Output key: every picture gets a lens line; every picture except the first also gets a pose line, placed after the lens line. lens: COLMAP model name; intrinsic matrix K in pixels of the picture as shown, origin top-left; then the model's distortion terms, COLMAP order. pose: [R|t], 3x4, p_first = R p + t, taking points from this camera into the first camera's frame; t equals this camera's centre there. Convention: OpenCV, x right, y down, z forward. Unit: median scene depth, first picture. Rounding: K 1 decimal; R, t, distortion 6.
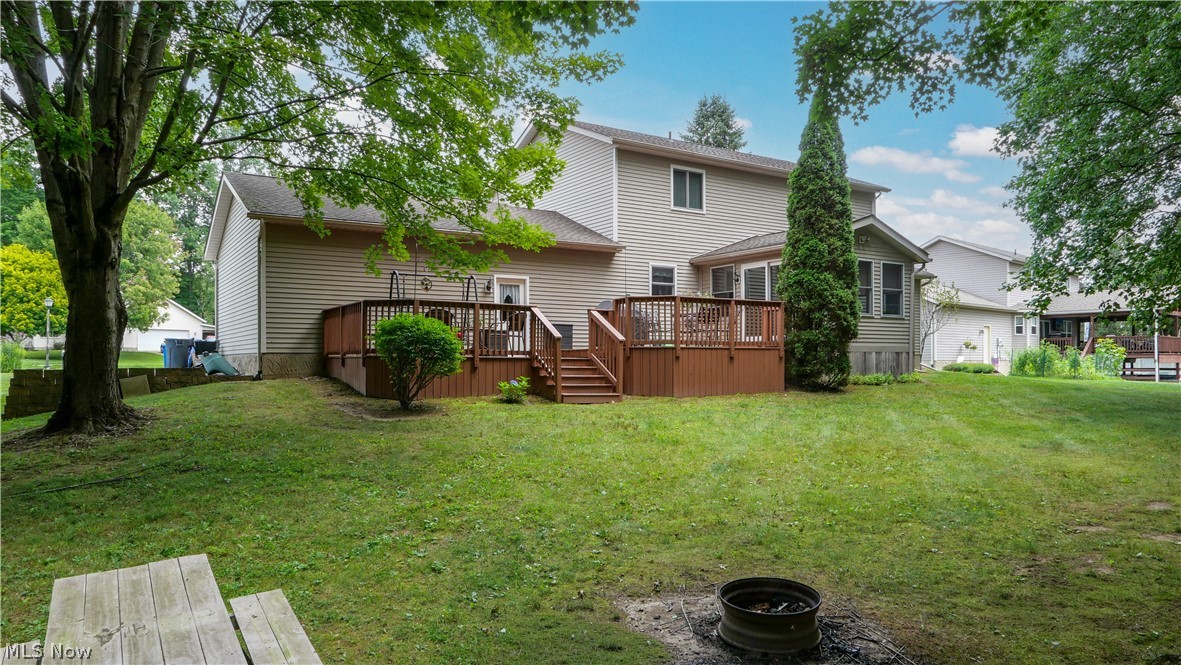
lens RADIAL K [[787.5, 0, 593.8], [0, 787.5, 358.7], [0, 0, 1]] dist [0.002126, -0.000220]
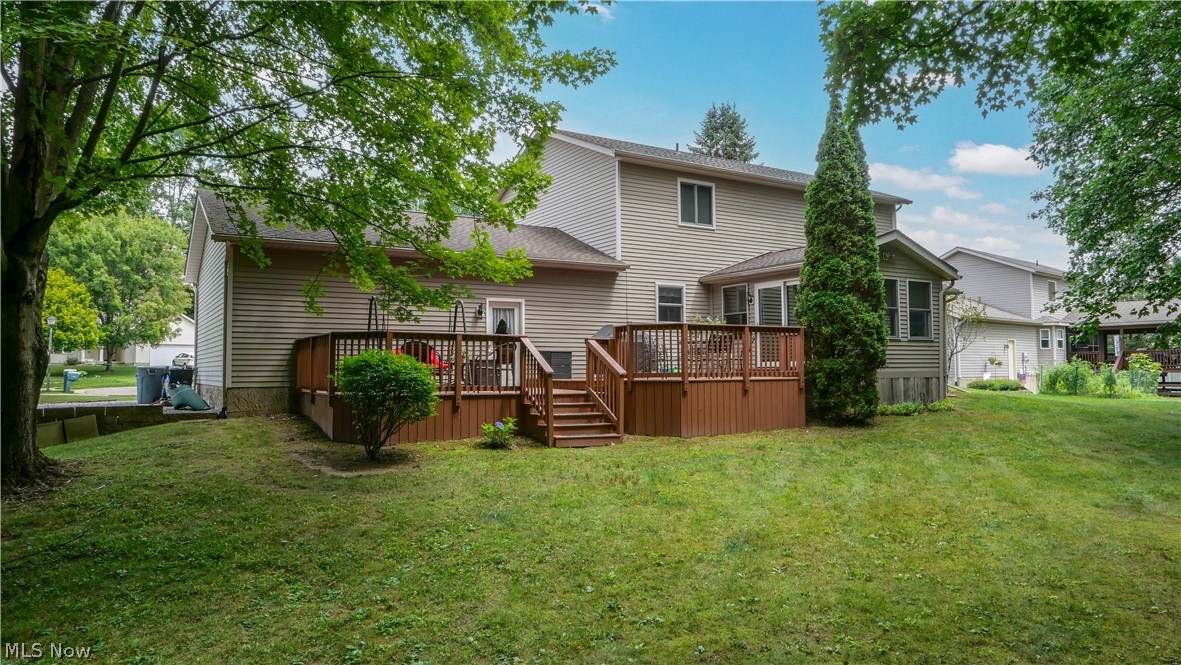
lens RADIAL K [[784.5, 0, 590.5], [0, 784.5, 332.5], [0, 0, 1]] dist [0.004377, 0.002731]
pose [[0.999780, -0.005527, -0.020244, 0.017853], [0.004573, 0.998890, -0.046872, -0.028806], [0.020480, 0.046769, 0.998696, 0.110557]]
